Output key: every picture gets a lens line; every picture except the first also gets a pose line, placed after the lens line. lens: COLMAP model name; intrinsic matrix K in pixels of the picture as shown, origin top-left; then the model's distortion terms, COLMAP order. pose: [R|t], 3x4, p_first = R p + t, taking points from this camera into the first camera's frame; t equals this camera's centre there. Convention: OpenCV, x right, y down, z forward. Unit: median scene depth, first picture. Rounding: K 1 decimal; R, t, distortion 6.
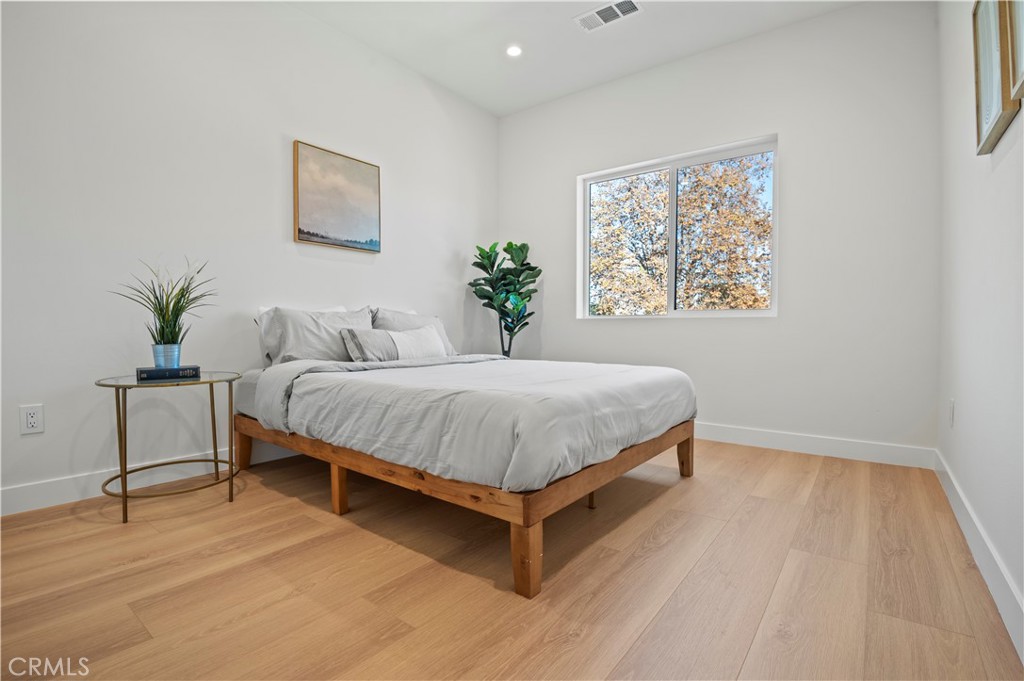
lens RADIAL K [[489.9, 0, 512.0], [0, 489.9, 340.5], [0, 0, 1]] dist [0.000531, -0.000087]
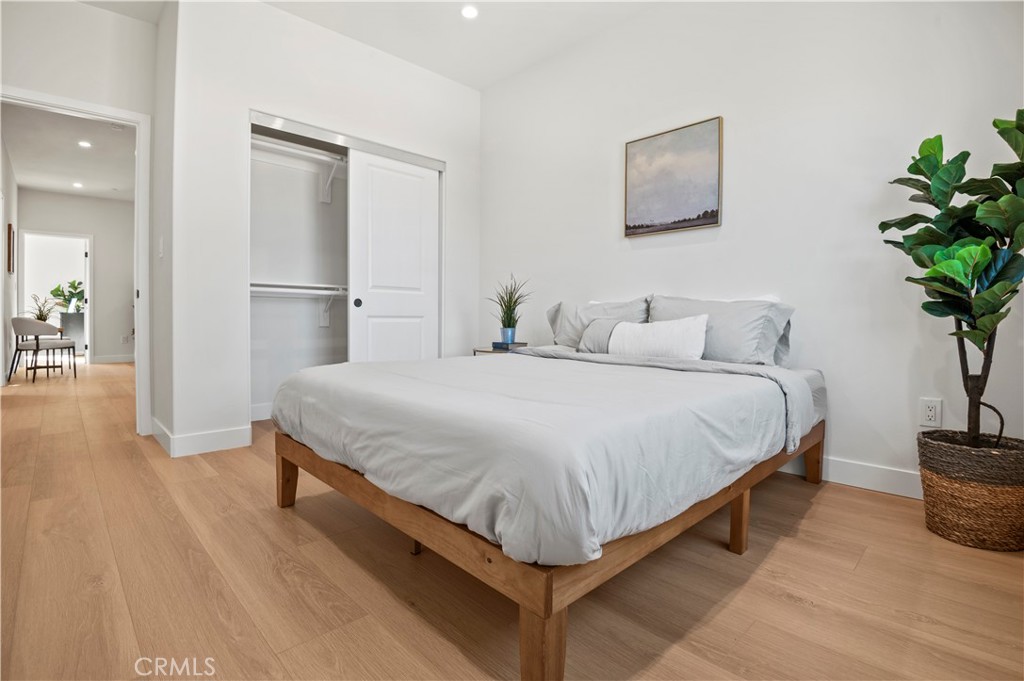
lens RADIAL K [[482.1, 0, 512.0], [0, 482.1, 340.5], [0, 0, 1]] dist [-0.052676, 0.000325]
pose [[-0.147823, 0.037697, -0.988295, 0.645580], [-0.039626, 0.998245, 0.044004, -0.016218], [0.988220, 0.045667, -0.146069, 0.939843]]
